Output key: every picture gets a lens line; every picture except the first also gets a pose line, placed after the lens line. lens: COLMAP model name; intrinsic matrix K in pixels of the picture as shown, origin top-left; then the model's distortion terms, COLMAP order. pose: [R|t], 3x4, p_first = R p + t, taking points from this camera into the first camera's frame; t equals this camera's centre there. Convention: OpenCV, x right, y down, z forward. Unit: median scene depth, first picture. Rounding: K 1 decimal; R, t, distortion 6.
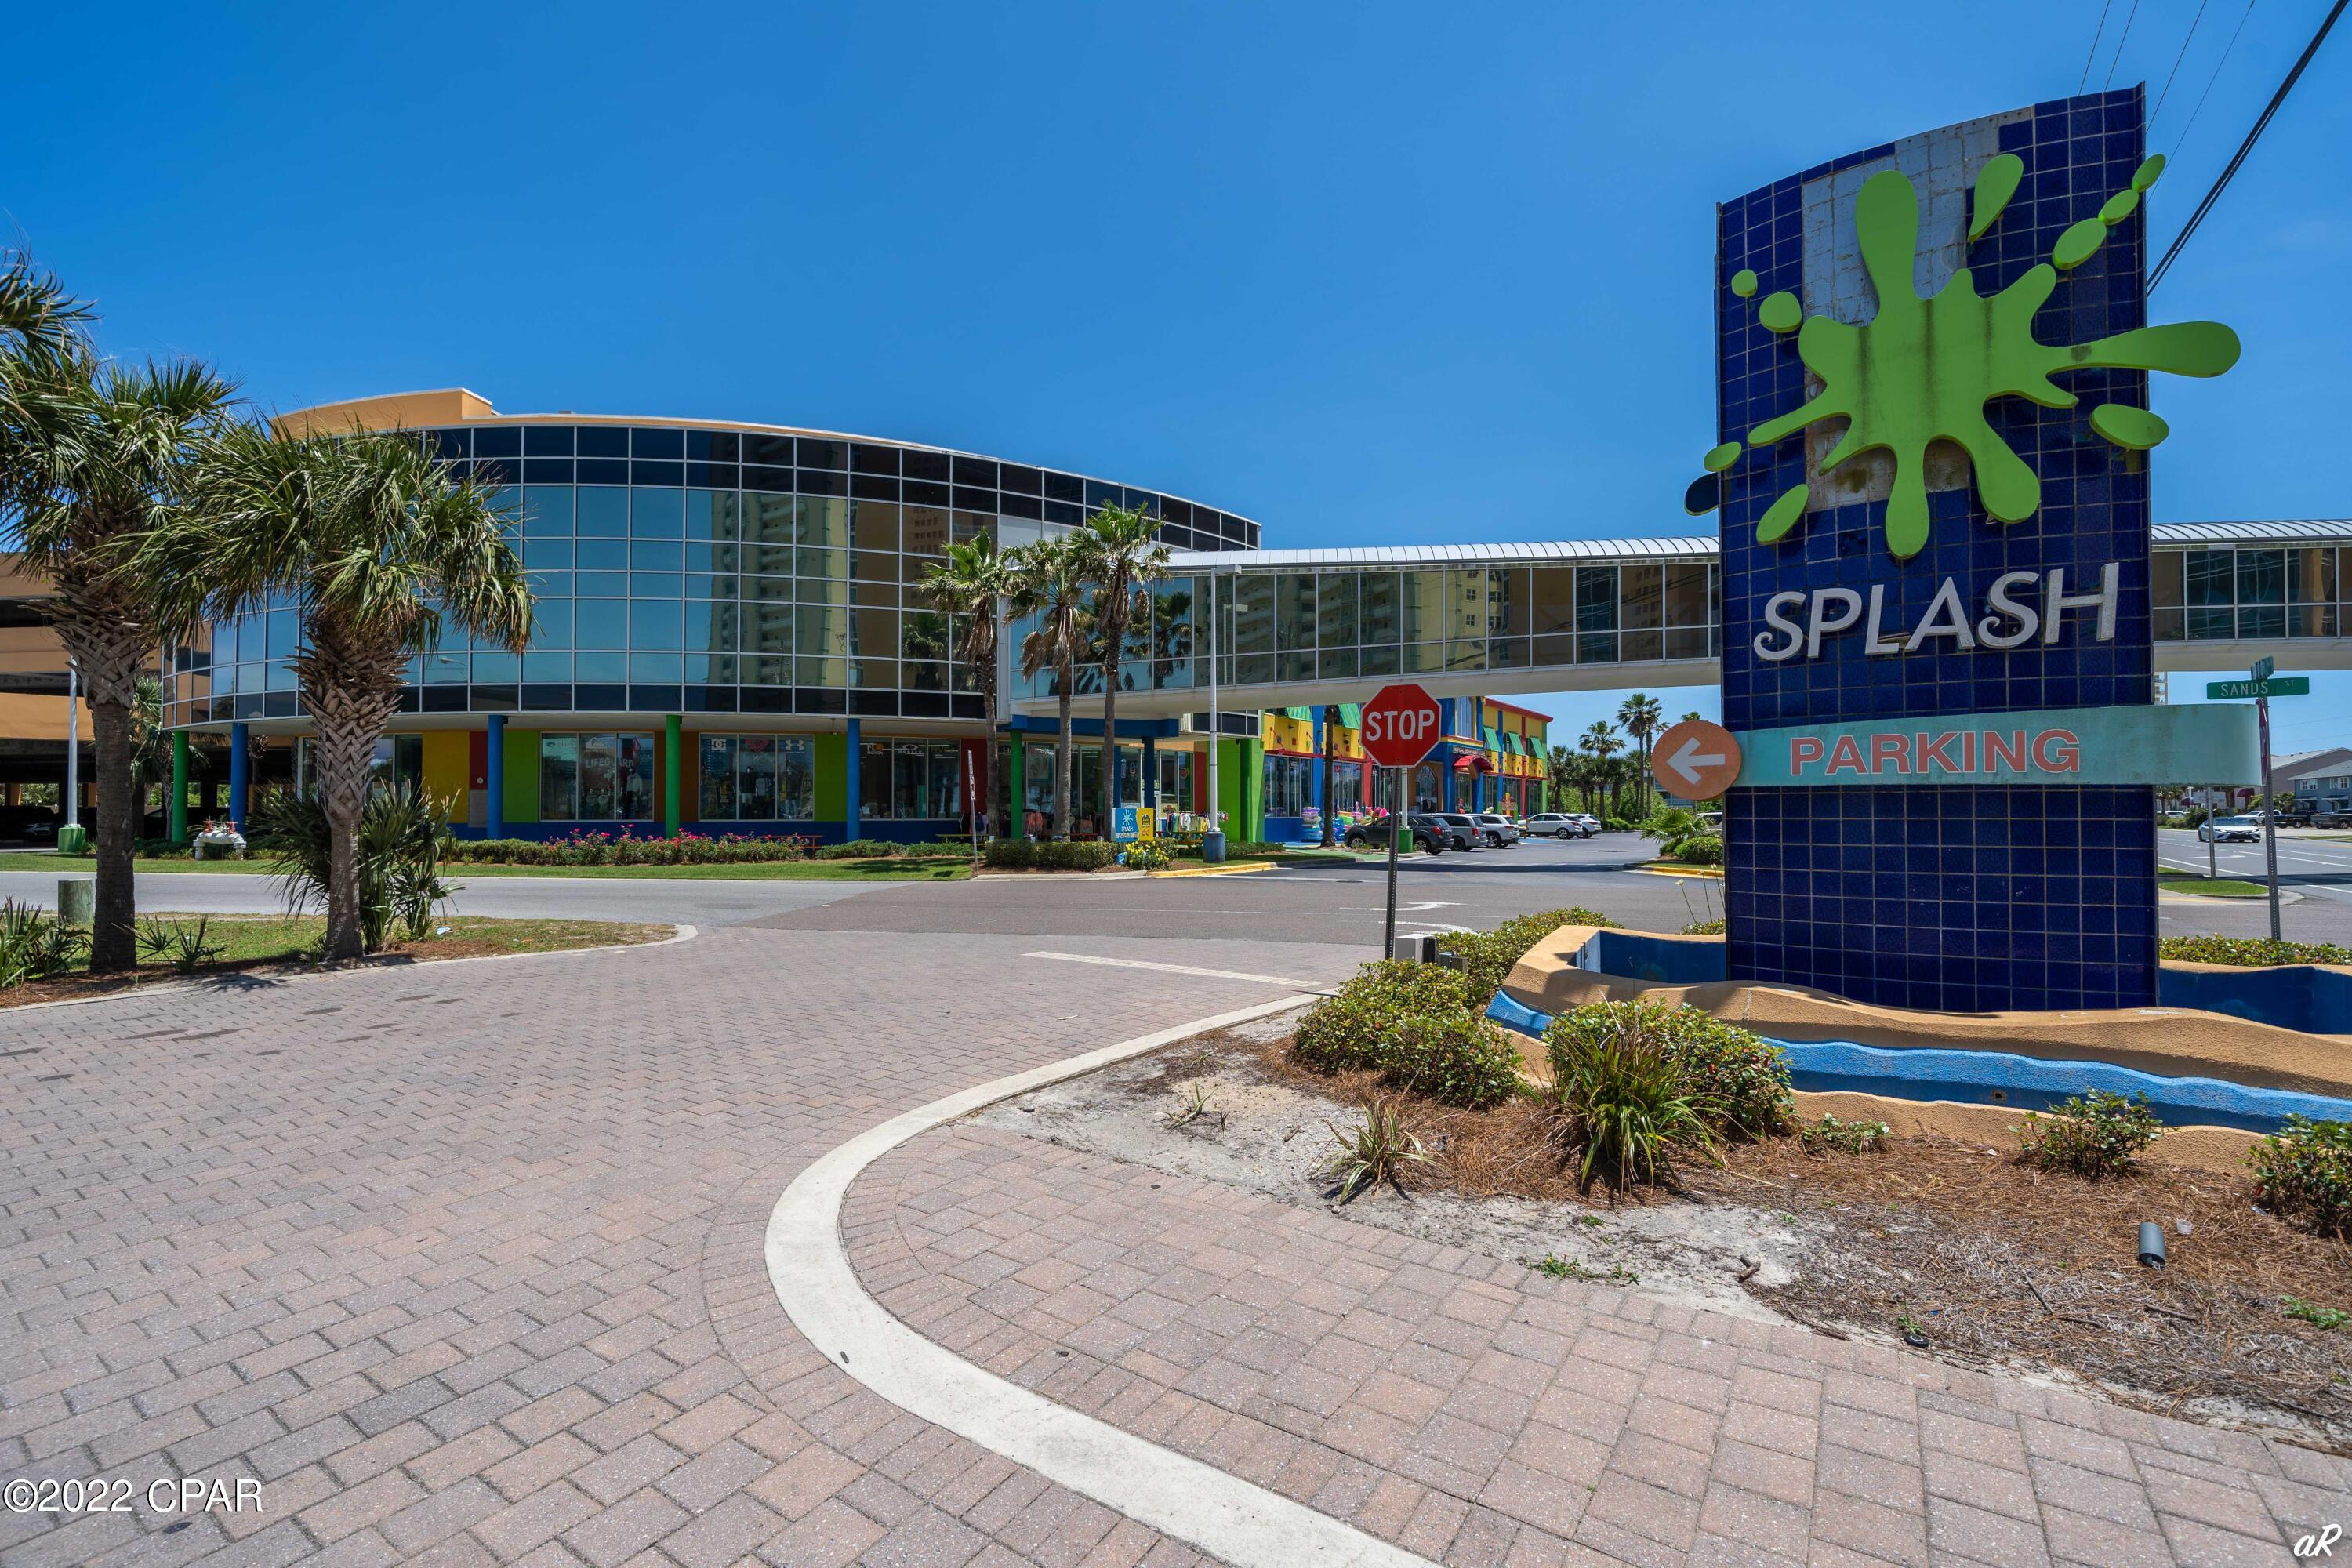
lens RADIAL K [[1024.6, 0, 1167.3], [0, 1024.6, 790.9], [0, 0, 1]] dist [-0.000449, 0.000104]
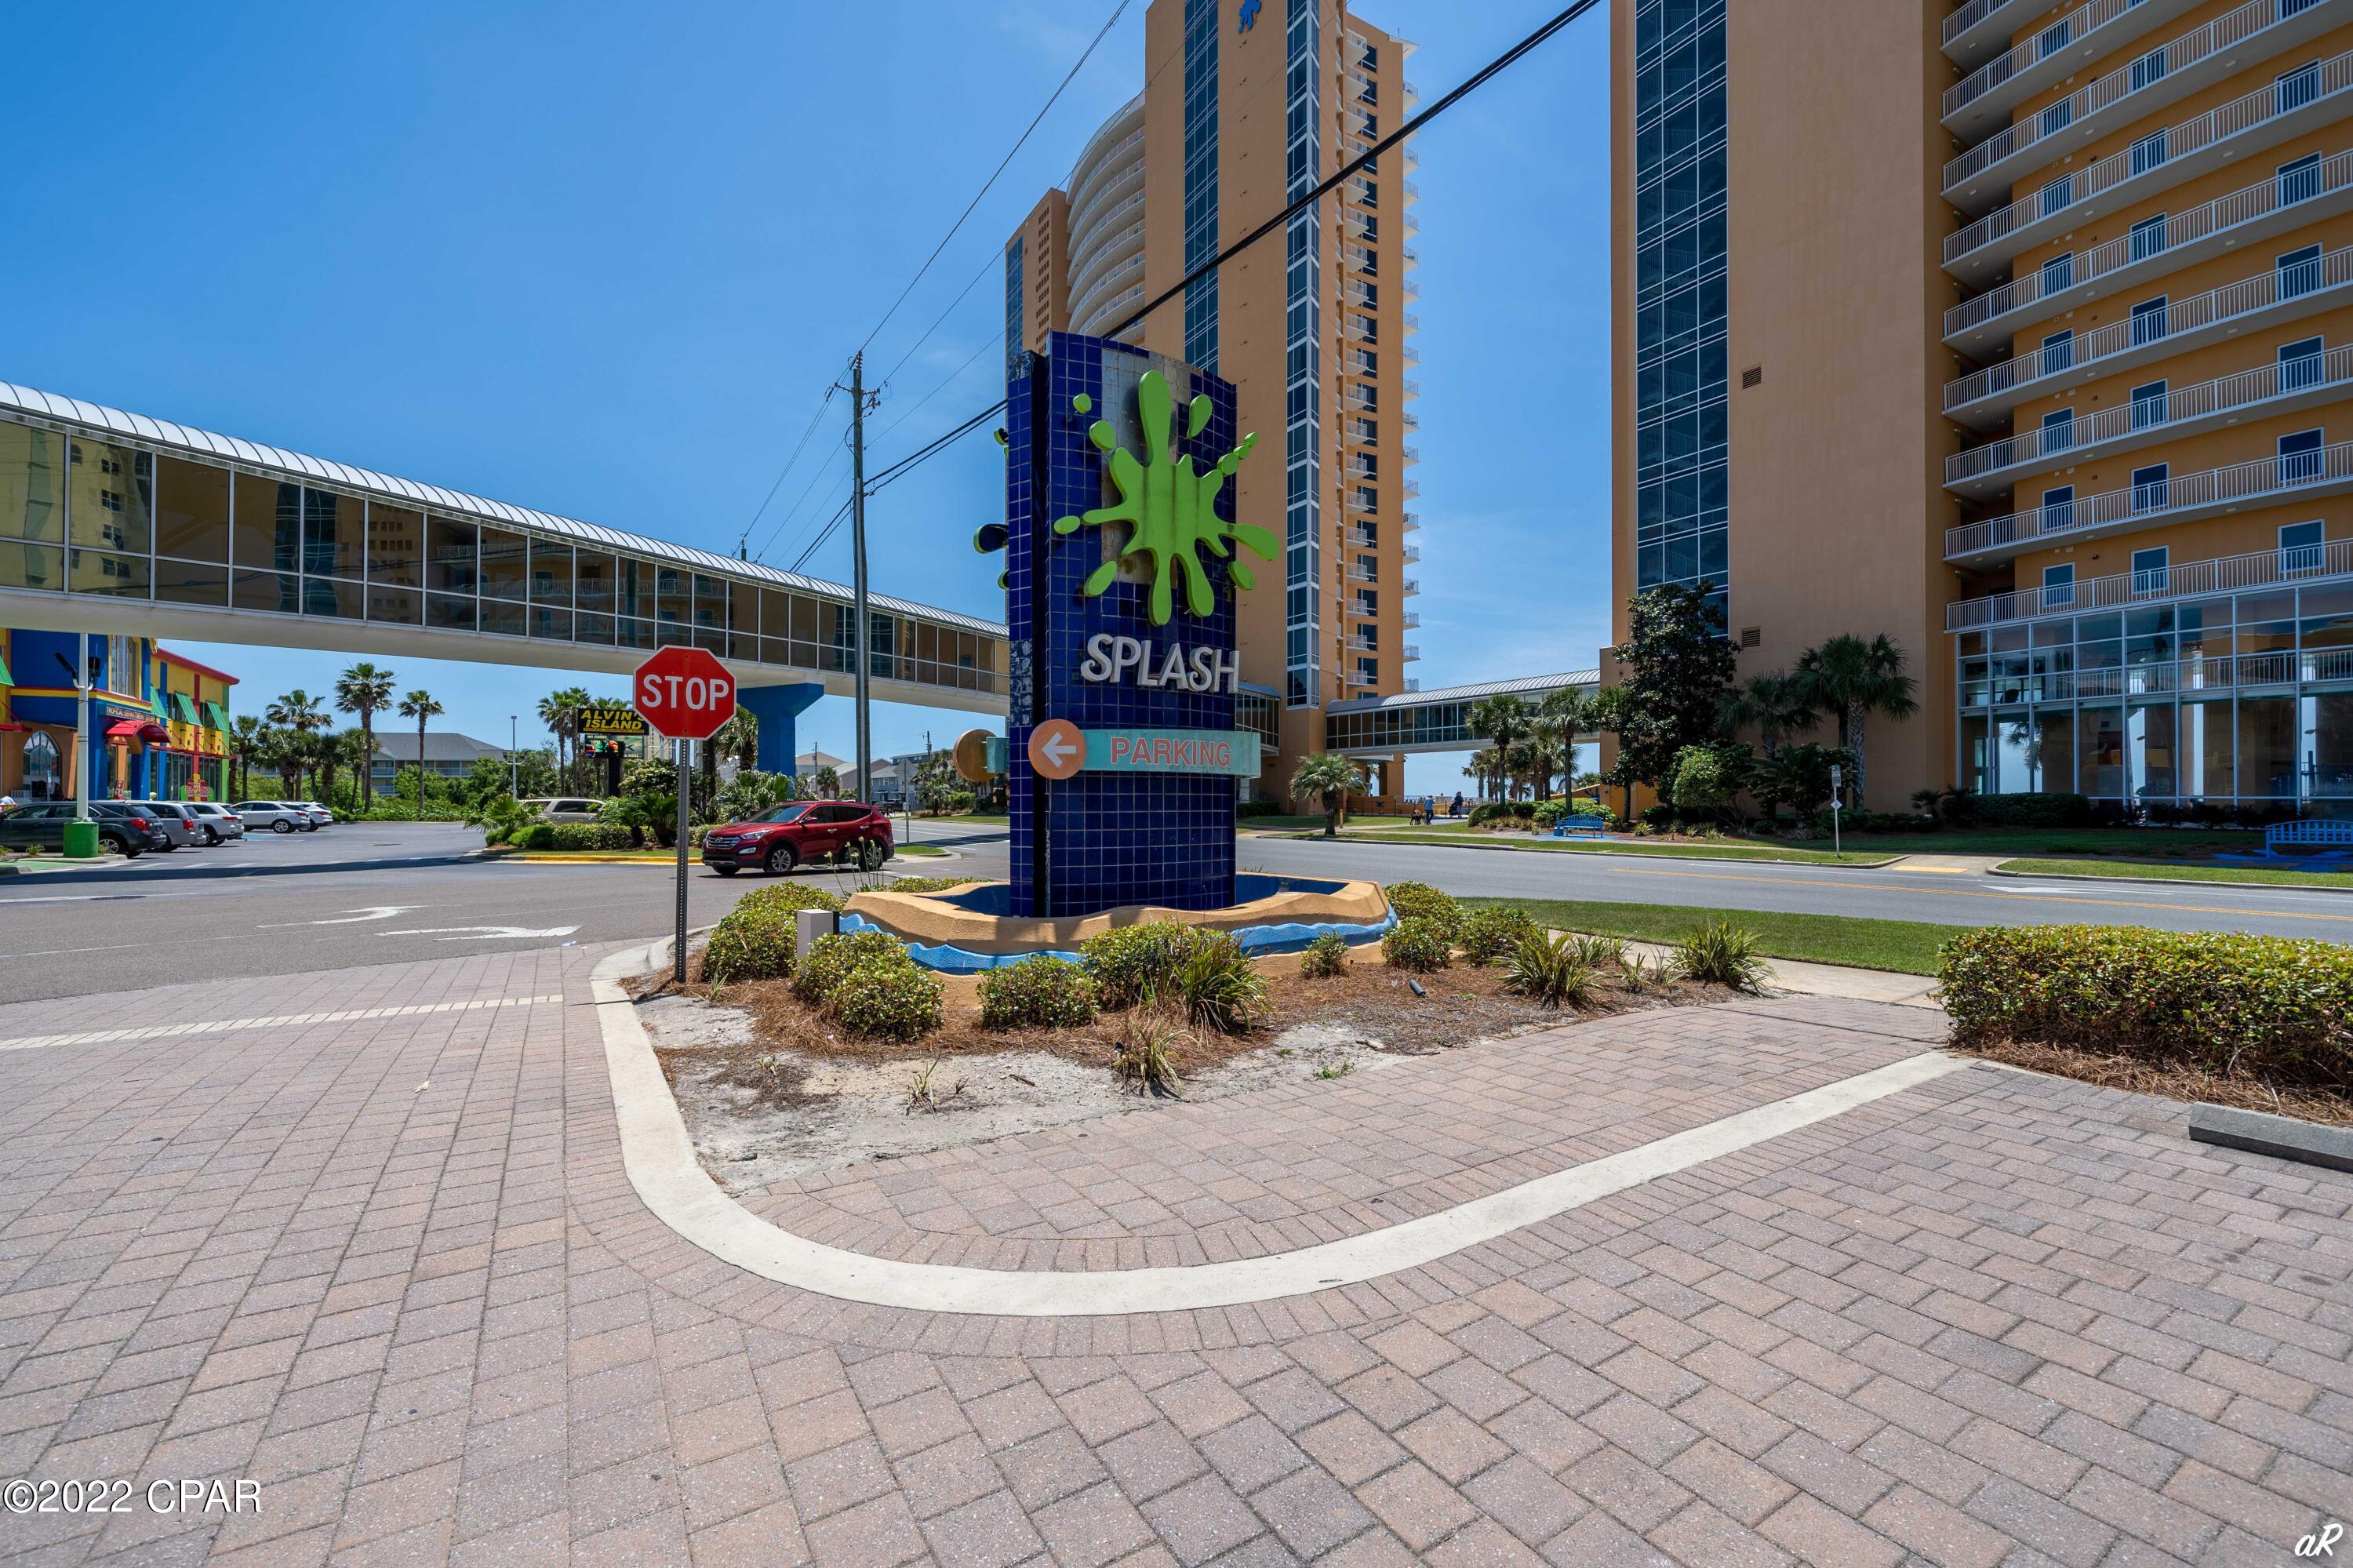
lens RADIAL K [[1025.1, 0, 1167.8], [0, 1025.1, 790.9], [0, 0, 1]] dist [-0.000449, 0.000104]
pose [[0.373740, 0.011250, 0.927465, -0.712186], [-0.019135, 0.999807, -0.004417, 0.029304], [-0.927336, -0.016097, 0.373883, 0.402000]]
